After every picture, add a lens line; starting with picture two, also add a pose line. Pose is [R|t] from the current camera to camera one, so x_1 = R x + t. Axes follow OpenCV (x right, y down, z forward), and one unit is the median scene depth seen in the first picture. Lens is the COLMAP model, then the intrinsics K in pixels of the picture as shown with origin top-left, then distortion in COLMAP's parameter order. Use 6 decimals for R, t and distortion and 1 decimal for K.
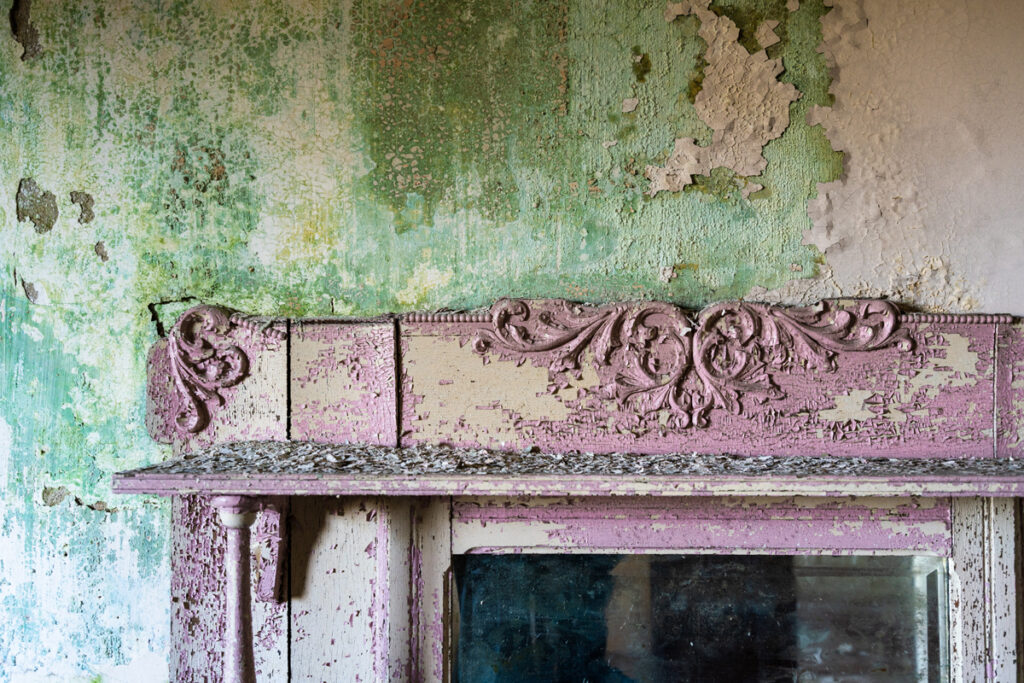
lens RADIAL K [[483.8, 0, 512.0], [0, 483.8, 341.5], [0, 0, 1]] dist [-0.000666, -0.000223]
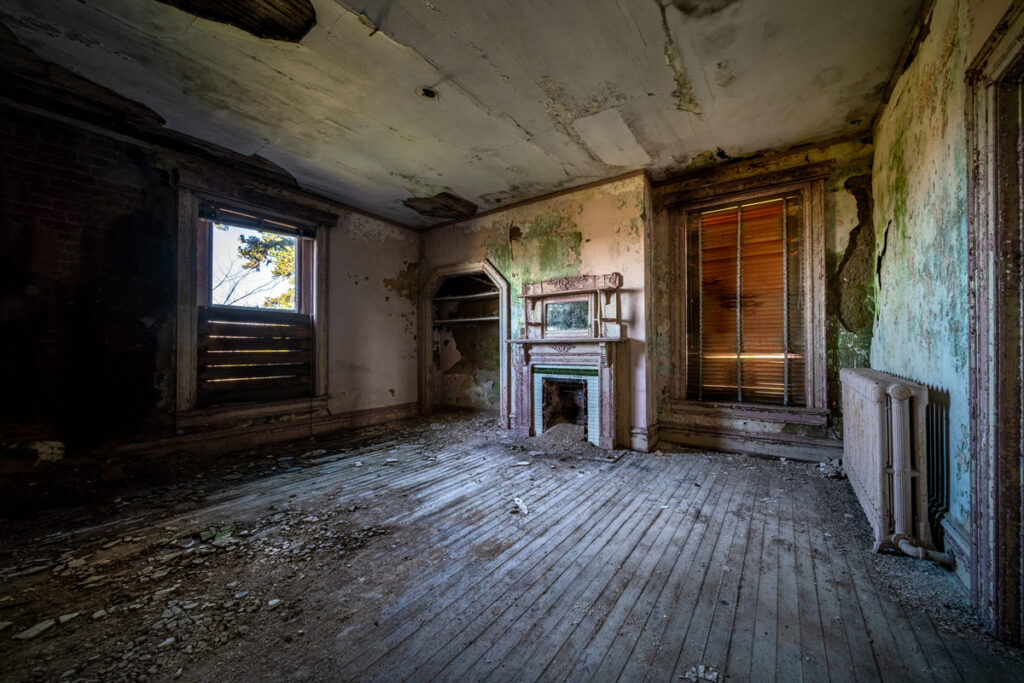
lens RADIAL K [[353.2, 0, 510.8], [0, 353.2, 339.1], [0, 0, 1]] dist [-0.000641, -0.000194]
pose [[0.803712, -0.004218, -0.595004, 3.711691], [0.003161, 0.999991, -0.002819, 1.187775], [0.595011, 0.000385, 0.803718, -5.462666]]
